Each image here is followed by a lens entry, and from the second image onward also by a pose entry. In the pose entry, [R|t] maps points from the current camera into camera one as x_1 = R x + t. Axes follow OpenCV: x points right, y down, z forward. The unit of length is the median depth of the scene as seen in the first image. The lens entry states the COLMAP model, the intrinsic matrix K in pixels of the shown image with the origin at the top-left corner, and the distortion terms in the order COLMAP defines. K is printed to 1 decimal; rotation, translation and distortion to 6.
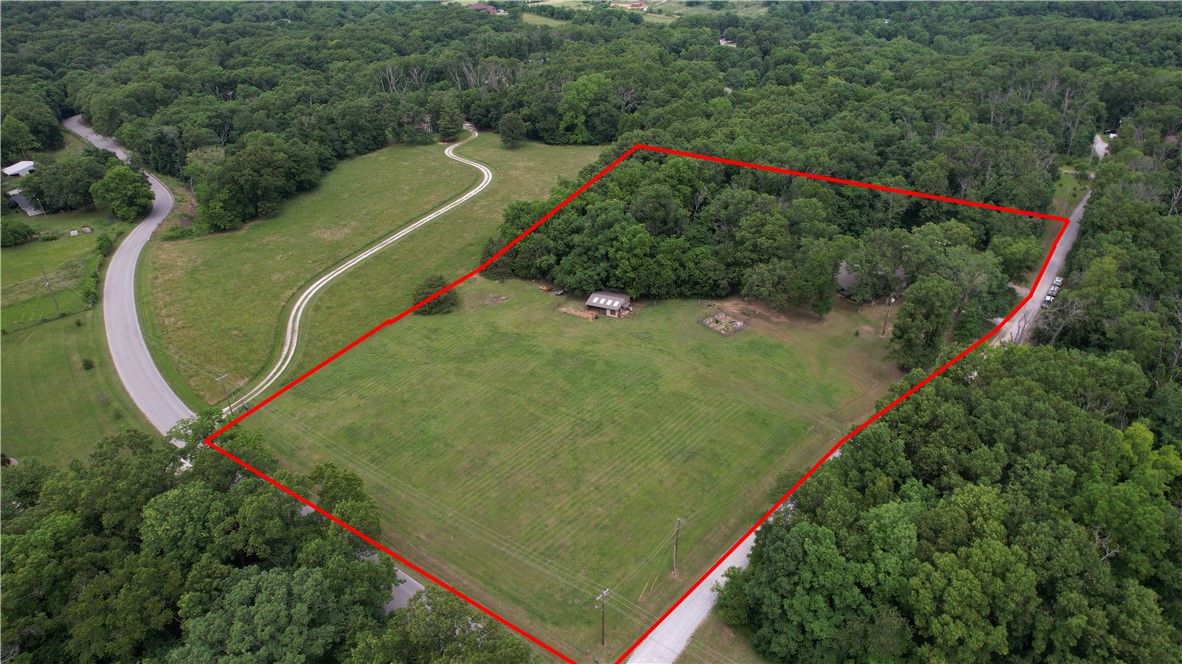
lens RADIAL K [[769.0, 0, 595.2], [0, 769.0, 328.5], [0, 0, 1]] dist [-0.091442, 0.085677]
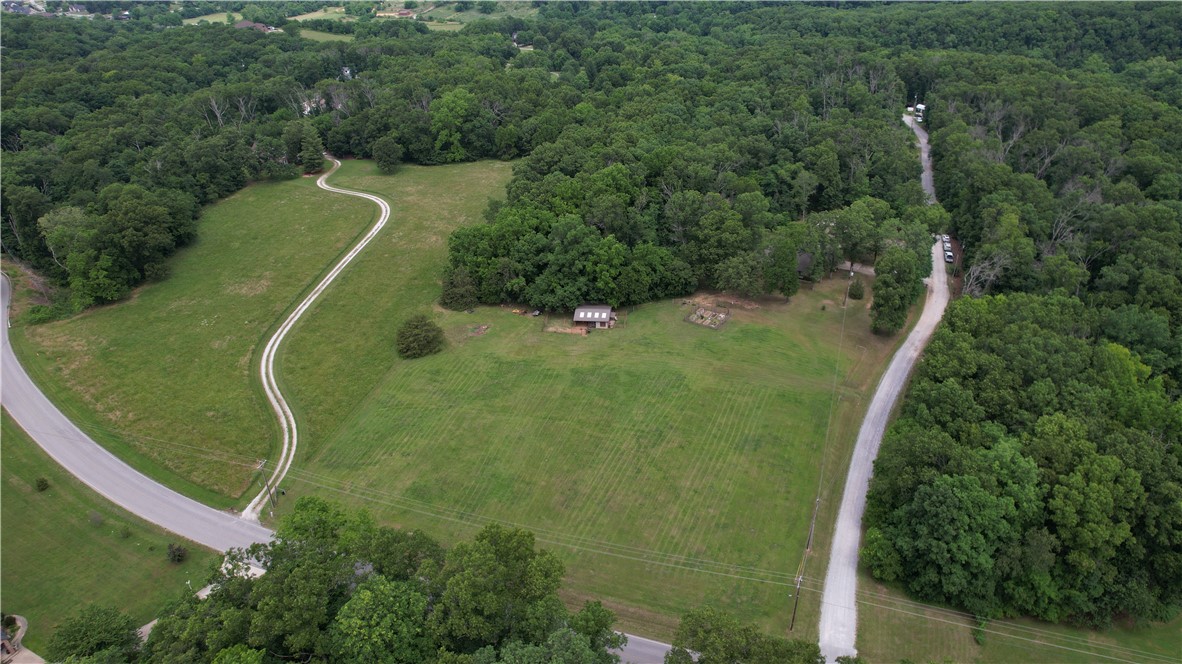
lens RADIAL K [[769.0, 0, 595.2], [0, 769.0, 328.5], [0, 0, 1]] dist [-0.091442, 0.085677]
pose [[0.946945, -0.159106, 0.279248, -0.255477], [0.159407, 0.986973, 0.021787, -0.036831], [-0.279077, 0.023883, 0.959972, 0.022715]]
